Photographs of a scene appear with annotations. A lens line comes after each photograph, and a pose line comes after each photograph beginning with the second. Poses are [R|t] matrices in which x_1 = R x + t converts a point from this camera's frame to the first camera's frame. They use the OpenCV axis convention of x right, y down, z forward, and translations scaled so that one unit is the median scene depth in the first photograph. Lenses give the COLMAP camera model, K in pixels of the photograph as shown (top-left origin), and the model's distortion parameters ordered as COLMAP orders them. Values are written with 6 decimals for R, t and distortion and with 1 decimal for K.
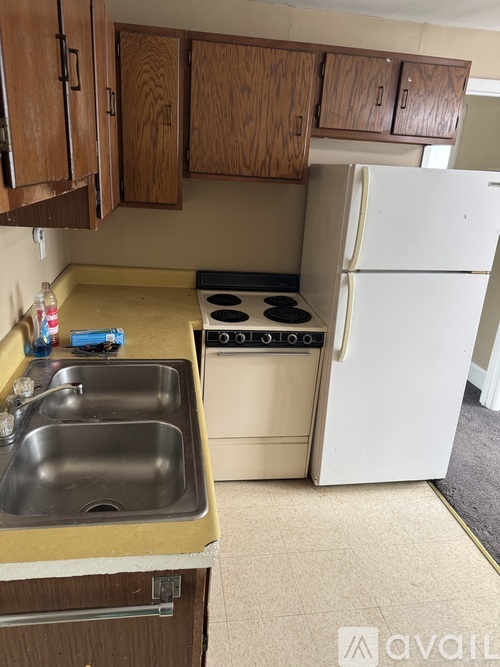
lens RADIAL K [[474.7, 0, 249.4], [0, 474.7, 337.3], [0, 0, 1]] dist [0.080990, -0.101560]
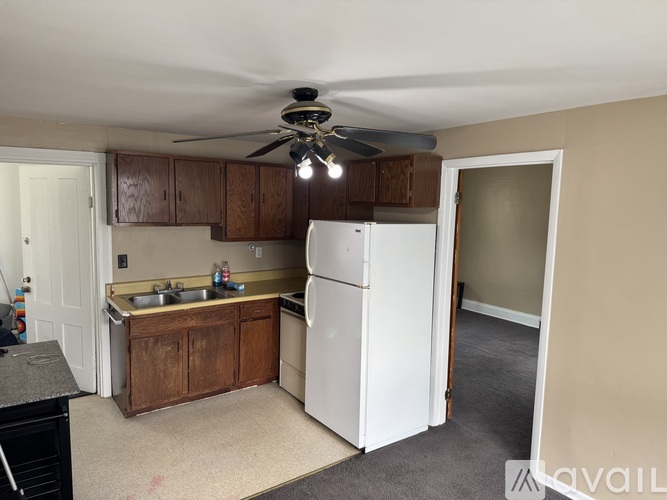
lens RADIAL K [[474.7, 0, 333.5], [0, 474.7, 250.0], [0, 0, 1]] dist [0.080990, -0.101560]
pose [[0.436086, 0.046571, -0.898699, 1.752414], [-0.310324, 0.945186, -0.101602, -0.067404], [0.844706, 0.323195, 0.426635, 0.261504]]
